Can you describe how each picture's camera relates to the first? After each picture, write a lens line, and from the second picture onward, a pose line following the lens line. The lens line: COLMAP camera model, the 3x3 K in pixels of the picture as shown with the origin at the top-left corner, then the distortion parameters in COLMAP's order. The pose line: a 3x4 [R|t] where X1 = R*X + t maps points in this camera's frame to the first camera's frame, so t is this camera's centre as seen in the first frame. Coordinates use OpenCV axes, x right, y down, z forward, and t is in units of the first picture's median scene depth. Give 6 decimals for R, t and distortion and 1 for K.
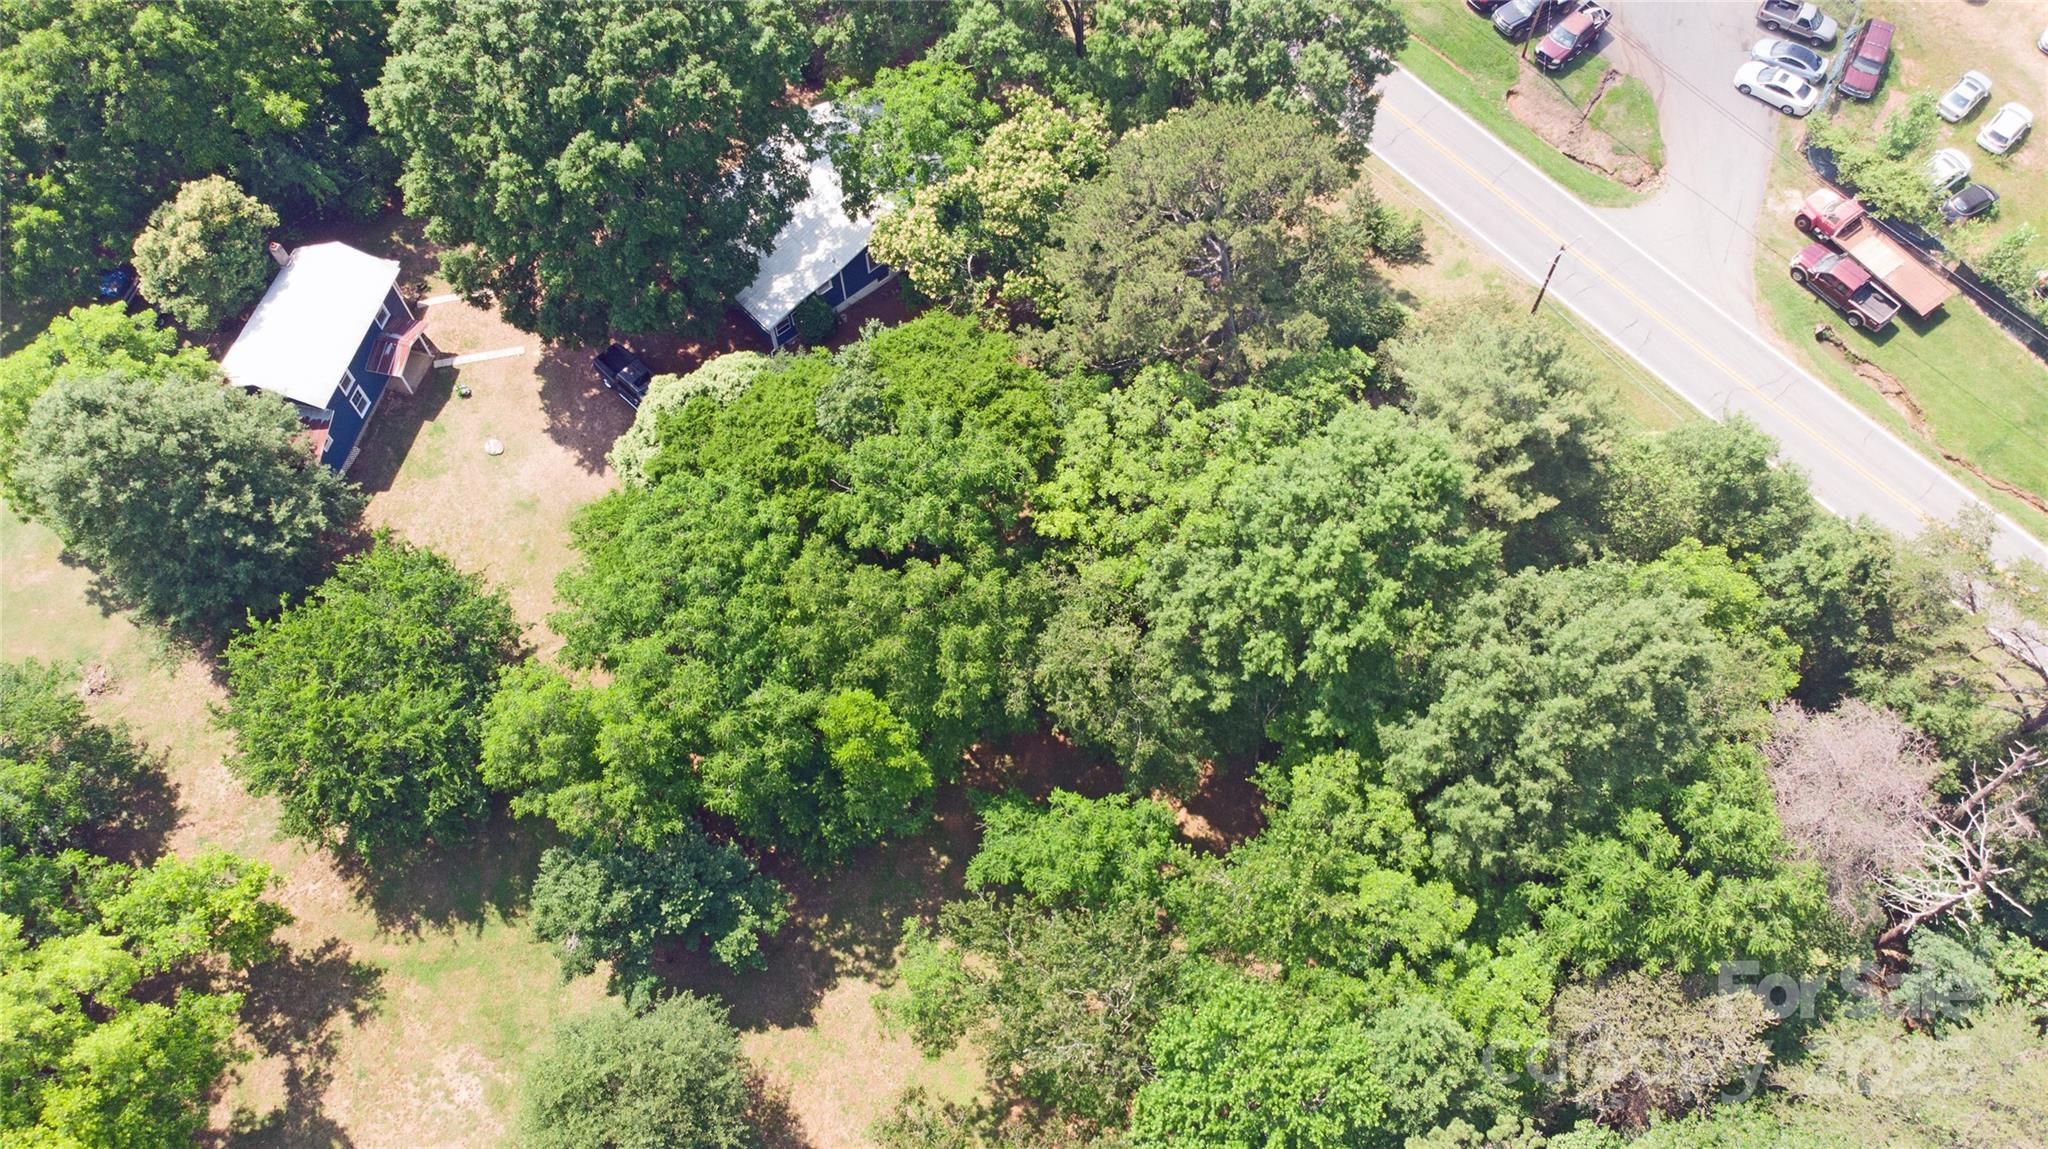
lens RADIAL K [[1586.0, 0, 1024.0], [0, 1586.0, 574.5], [0, 0, 1]] dist [-0.004723, 0.083971]
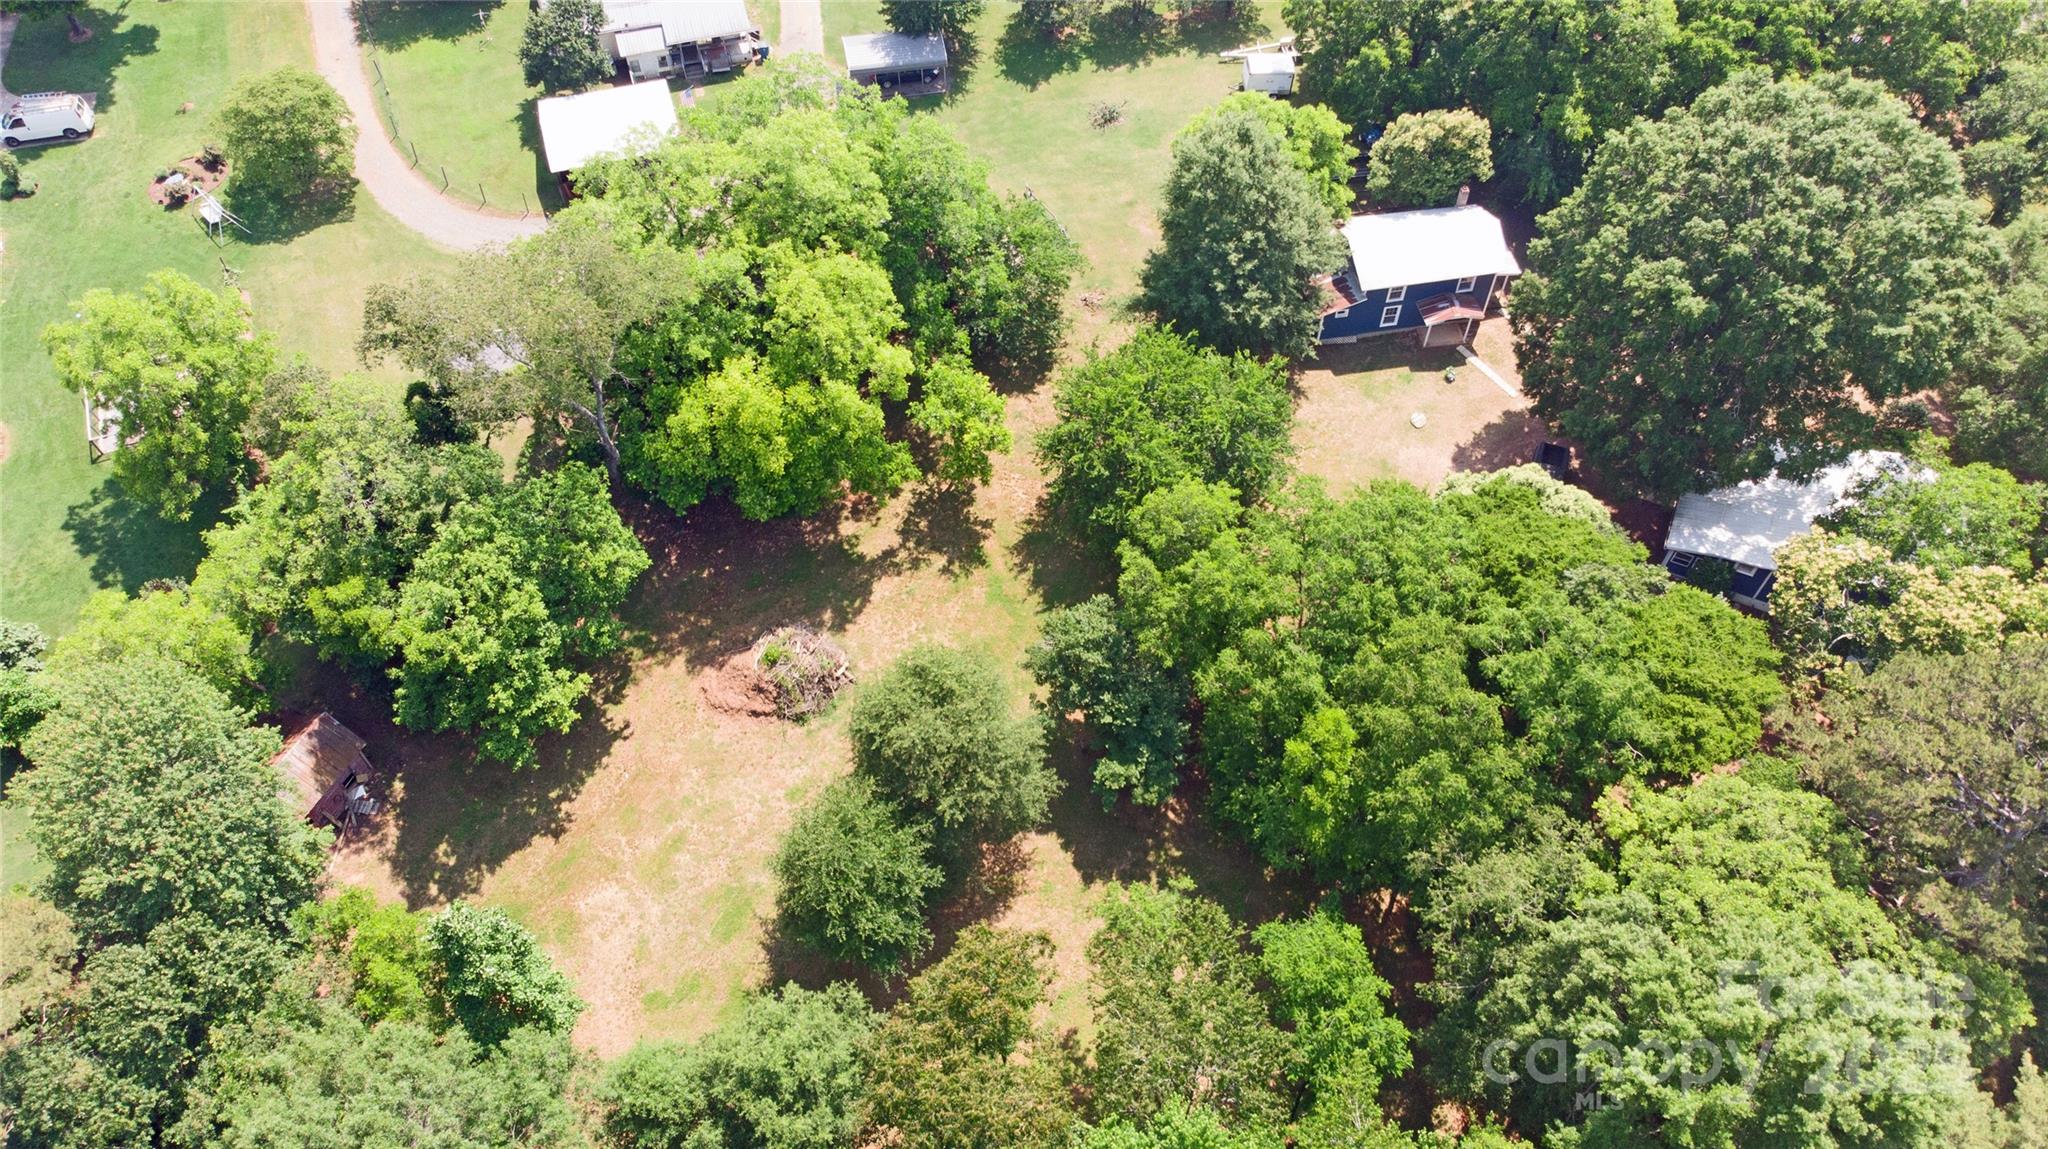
lens RADIAL K [[1612.7, 0, 1024.0], [0, 1612.7, 574.5], [0, 0, 1]] dist [0.060100, 0.000068]
pose [[0.376185, 0.735076, -0.564046, 0.328312], [-0.812080, 0.554680, 0.181262, -0.001355], [0.446107, 0.389863, 0.805603, 0.000413]]
